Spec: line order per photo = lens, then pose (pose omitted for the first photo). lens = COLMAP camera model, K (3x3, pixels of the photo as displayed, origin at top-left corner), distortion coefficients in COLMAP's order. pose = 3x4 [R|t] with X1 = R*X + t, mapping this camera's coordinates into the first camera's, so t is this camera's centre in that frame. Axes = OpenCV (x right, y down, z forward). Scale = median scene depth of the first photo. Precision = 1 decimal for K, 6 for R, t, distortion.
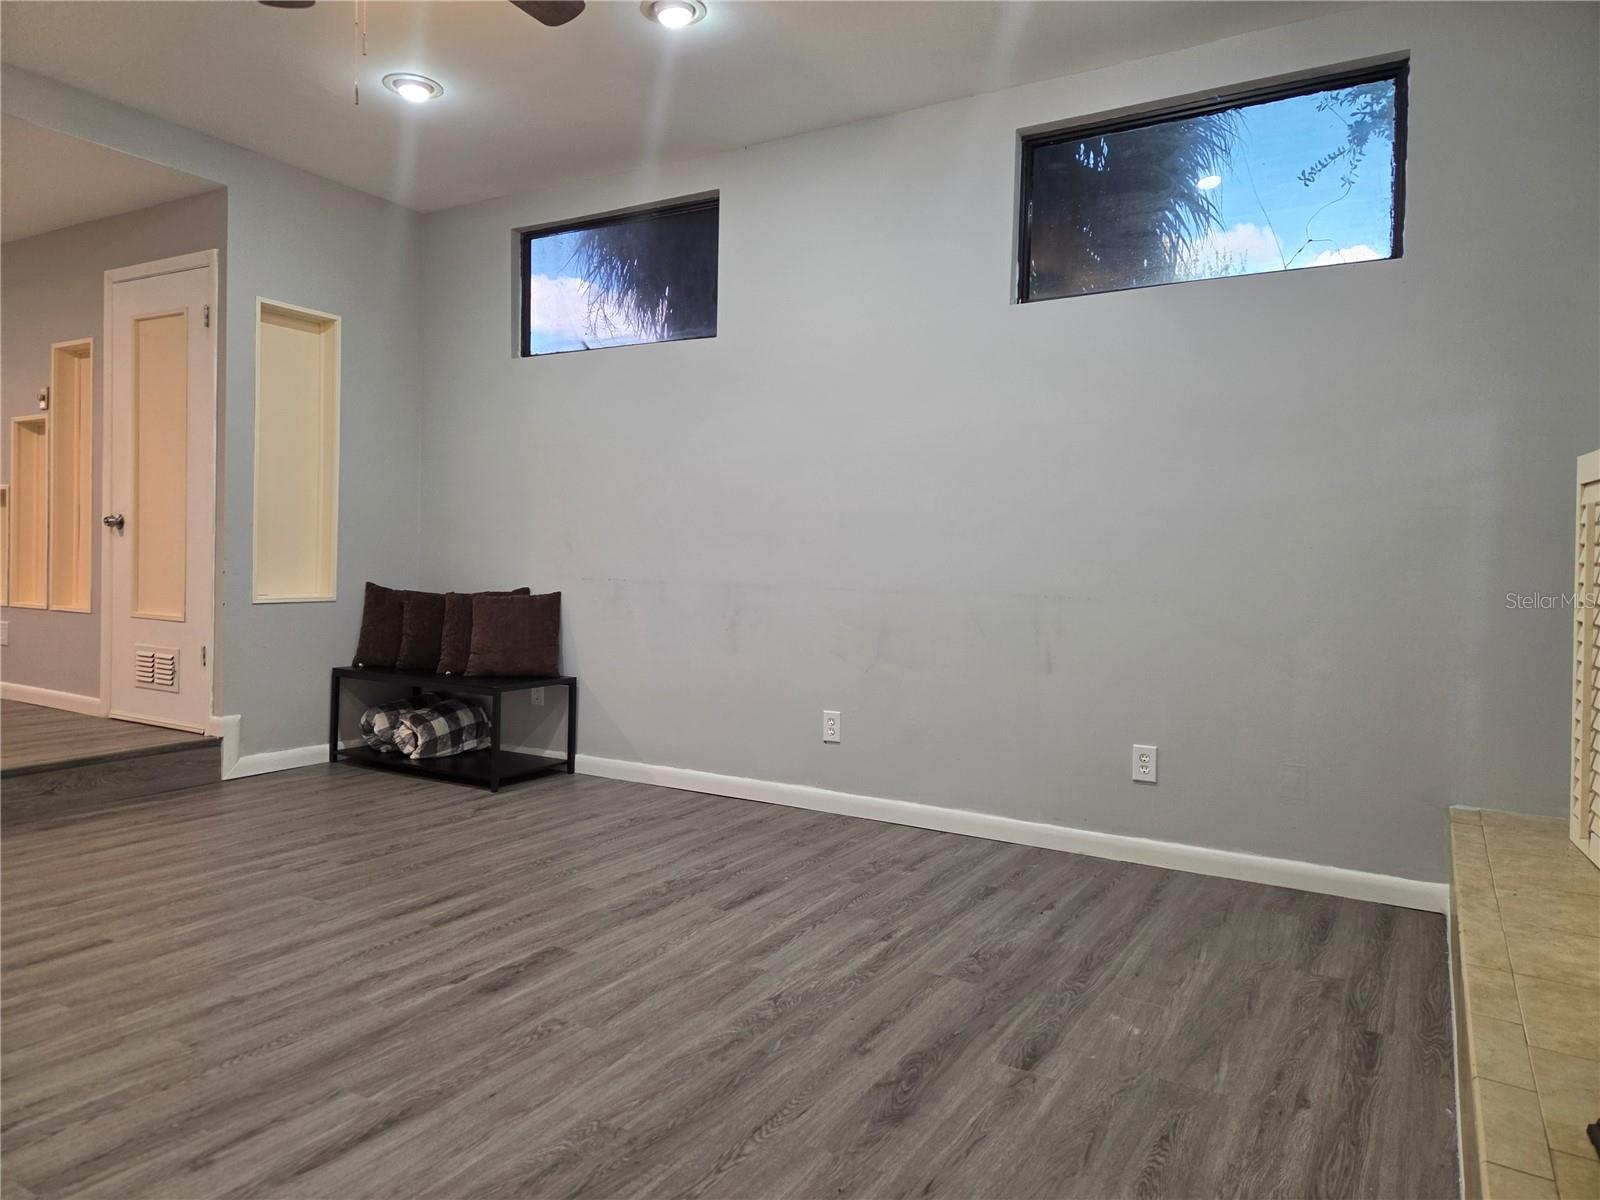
lens RADIAL K [[1073.2, 0, 794.3], [0, 1073.2, 577.5], [0, 0, 1]] dist [0.078044, -0.065623]
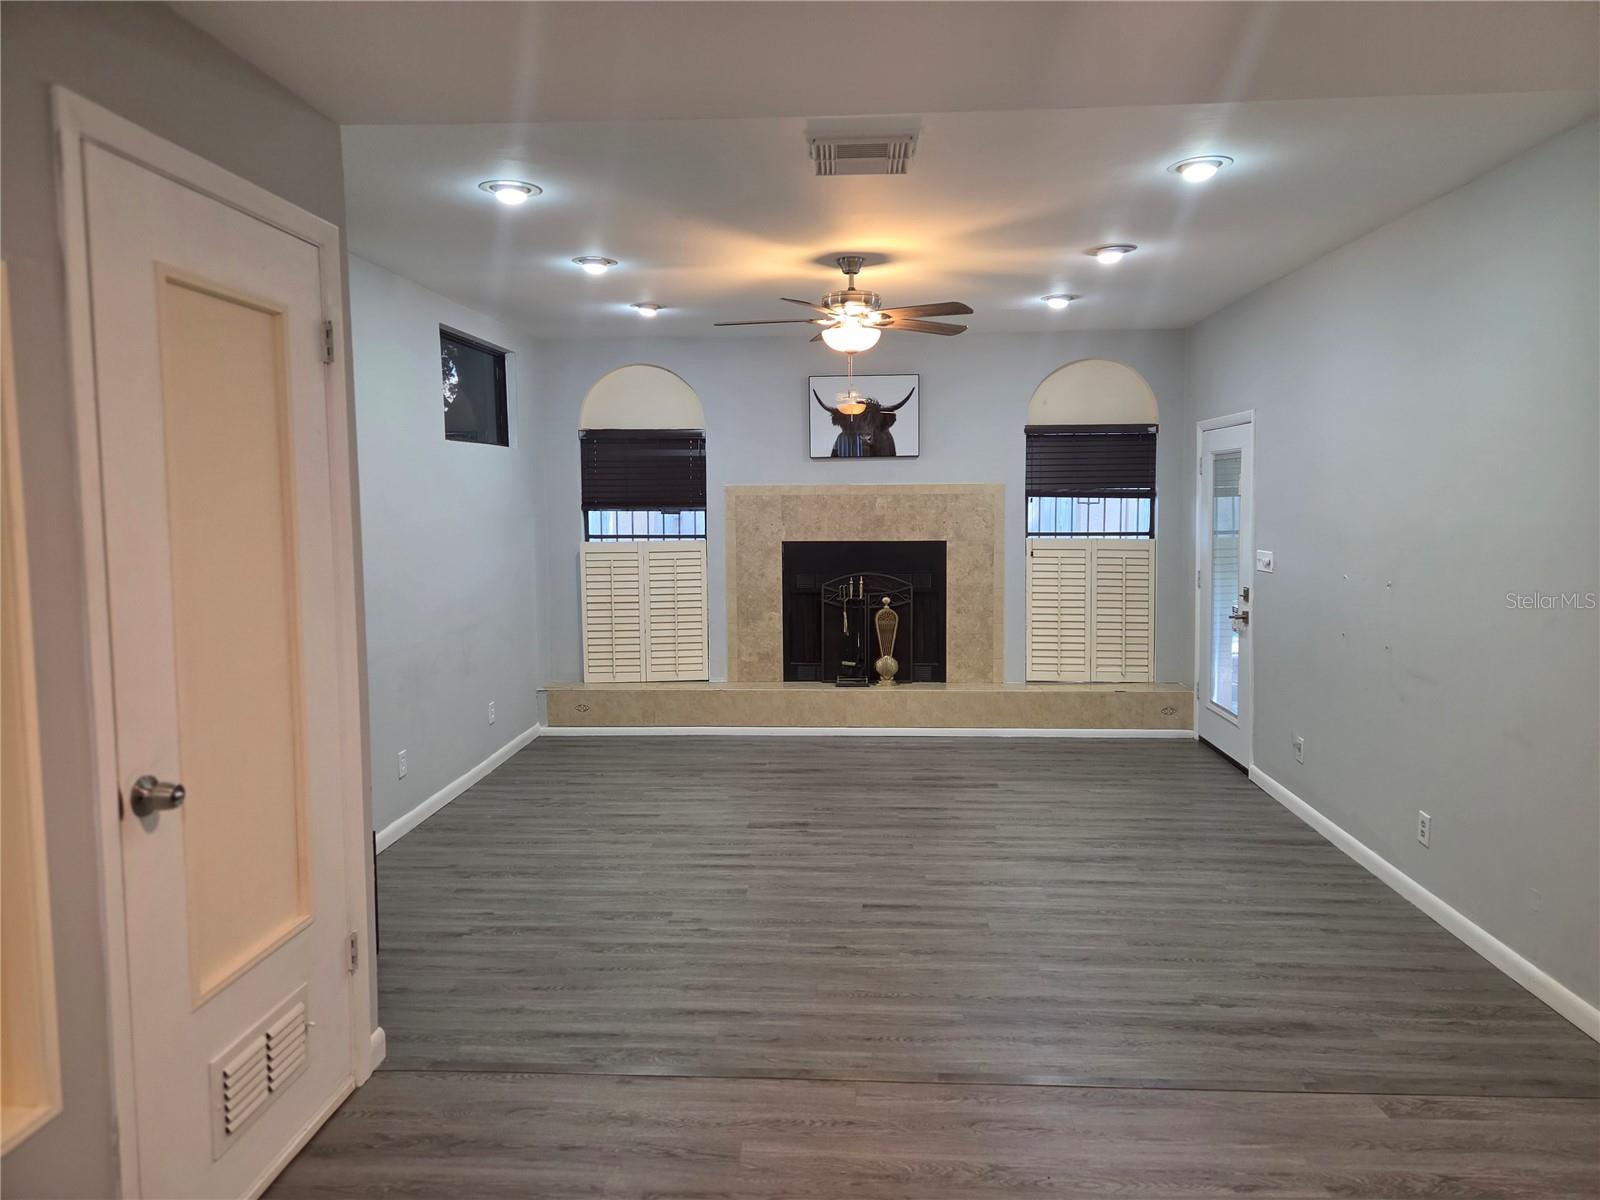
lens RADIAL K [[1073.2, 0, 794.3], [0, 1073.2, 577.5], [0, 0, 1]] dist [0.078044, -0.065623]
pose [[-0.459089, -0.083063, 0.884499, -1.552894], [0.017788, 0.994560, 0.102631, -0.239290], [-0.888212, 0.062850, -0.455114, 1.437436]]
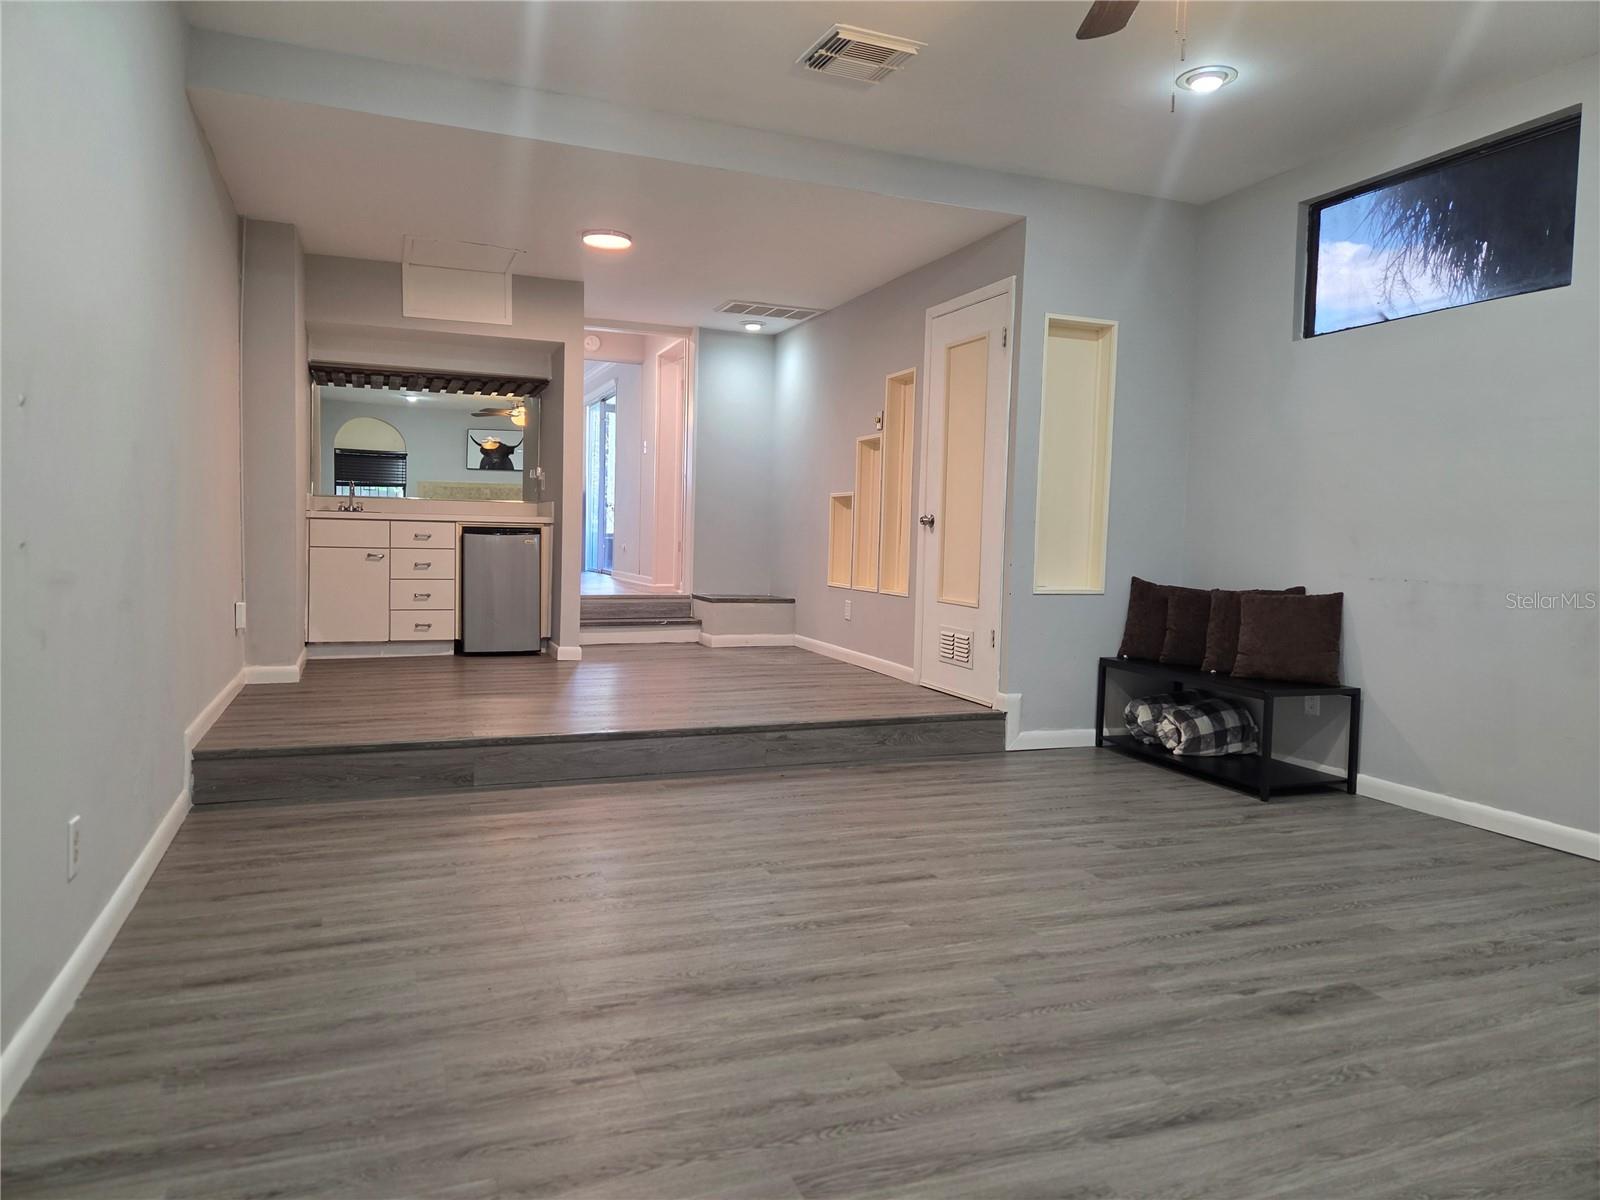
lens RADIAL K [[1073.2, 0, 794.3], [0, 1073.2, 577.5], [0, 0, 1]] dist [0.078044, -0.065623]
pose [[0.790706, 0.024770, -0.611695, -0.030934], [-0.020904, 0.999691, 0.013460, -0.003252], [0.611839, 0.002144, 0.790979, -0.013185]]
